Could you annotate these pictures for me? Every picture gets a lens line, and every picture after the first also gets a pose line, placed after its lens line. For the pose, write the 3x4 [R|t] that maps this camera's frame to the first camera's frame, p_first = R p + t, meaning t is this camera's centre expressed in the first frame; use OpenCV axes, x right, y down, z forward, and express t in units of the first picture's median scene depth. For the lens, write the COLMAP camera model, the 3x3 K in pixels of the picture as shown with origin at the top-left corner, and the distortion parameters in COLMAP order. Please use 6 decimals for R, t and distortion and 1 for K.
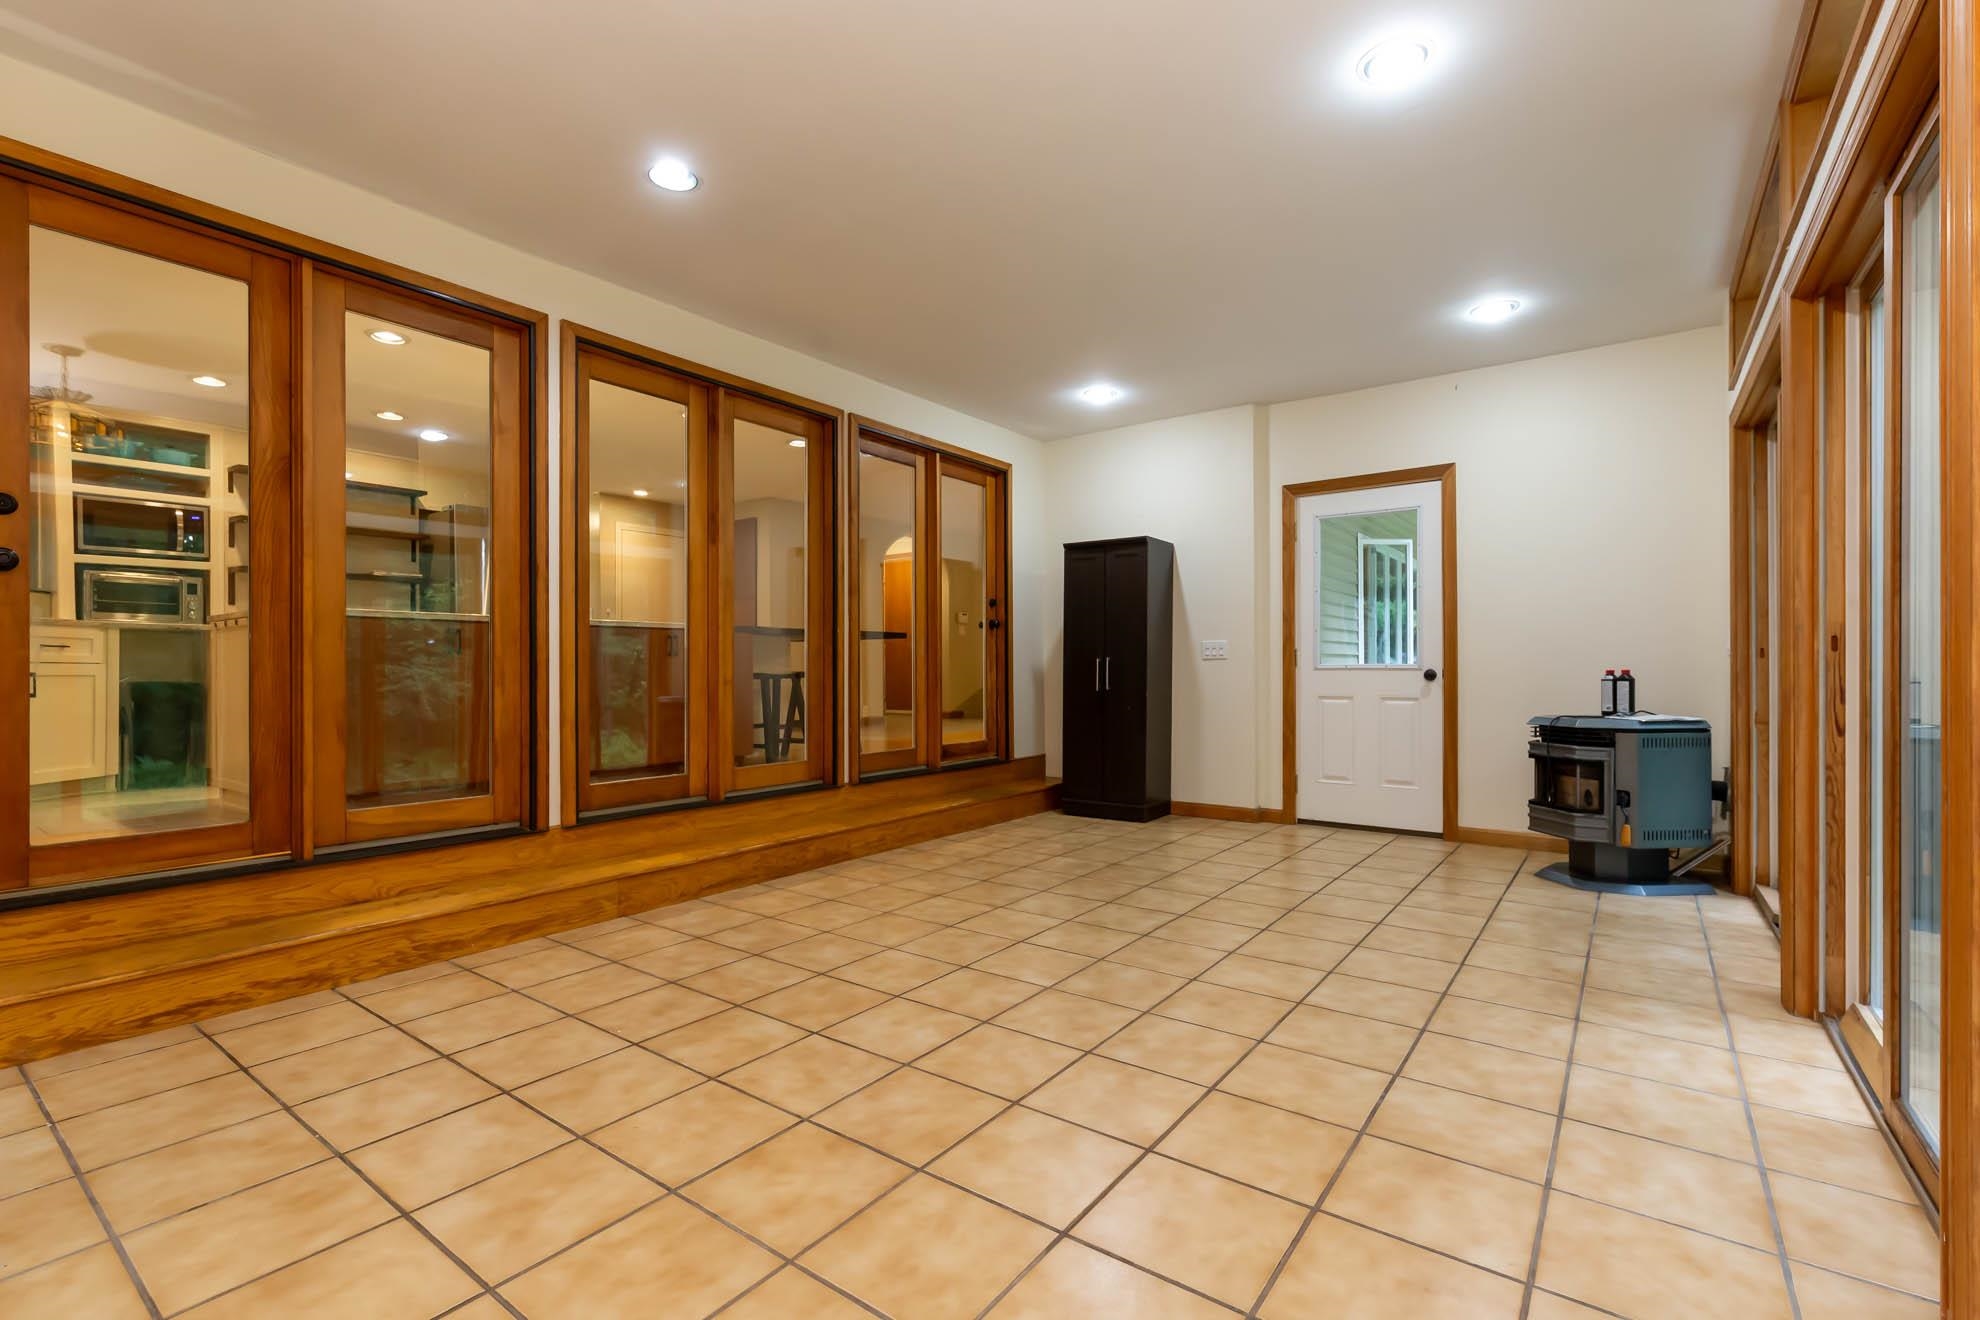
lens RADIAL K [[869.3, 0, 992.4], [0, 869.3, 663.5], [0, 0, 1]] dist [0.007348, -0.000194]
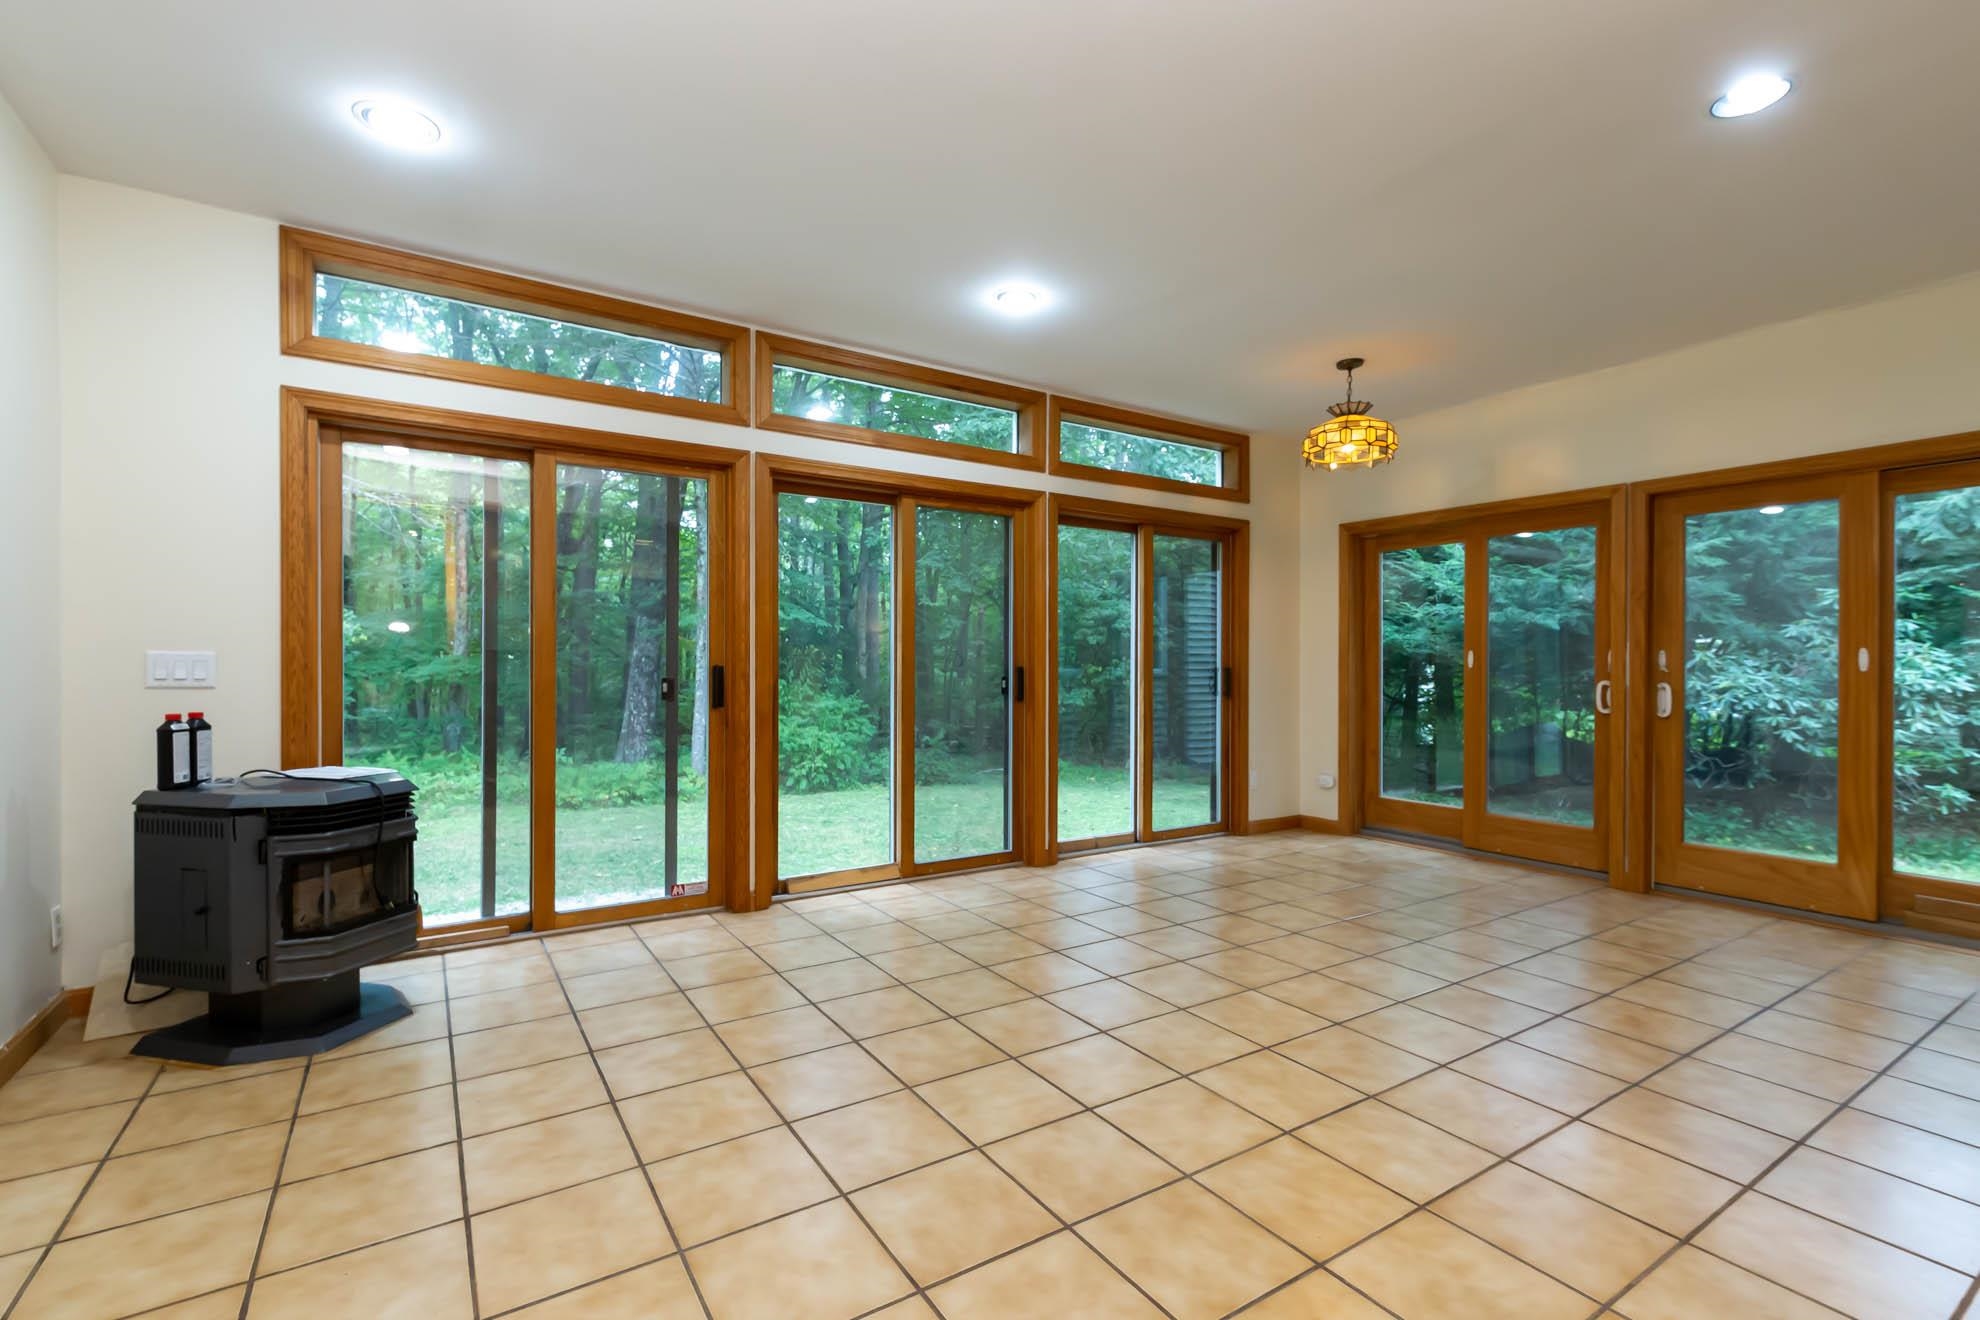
lens RADIAL K [[869.3, 0, 978.1], [0, 869.3, 665.3], [0, 0, 1]] dist [0.007348, -0.000194]
pose [[-0.930628, -0.001763, 0.365962, -0.015166], [-0.000618, 0.999995, 0.003246, -0.042641], [-0.365966, 0.002794, -0.930624, 2.116801]]
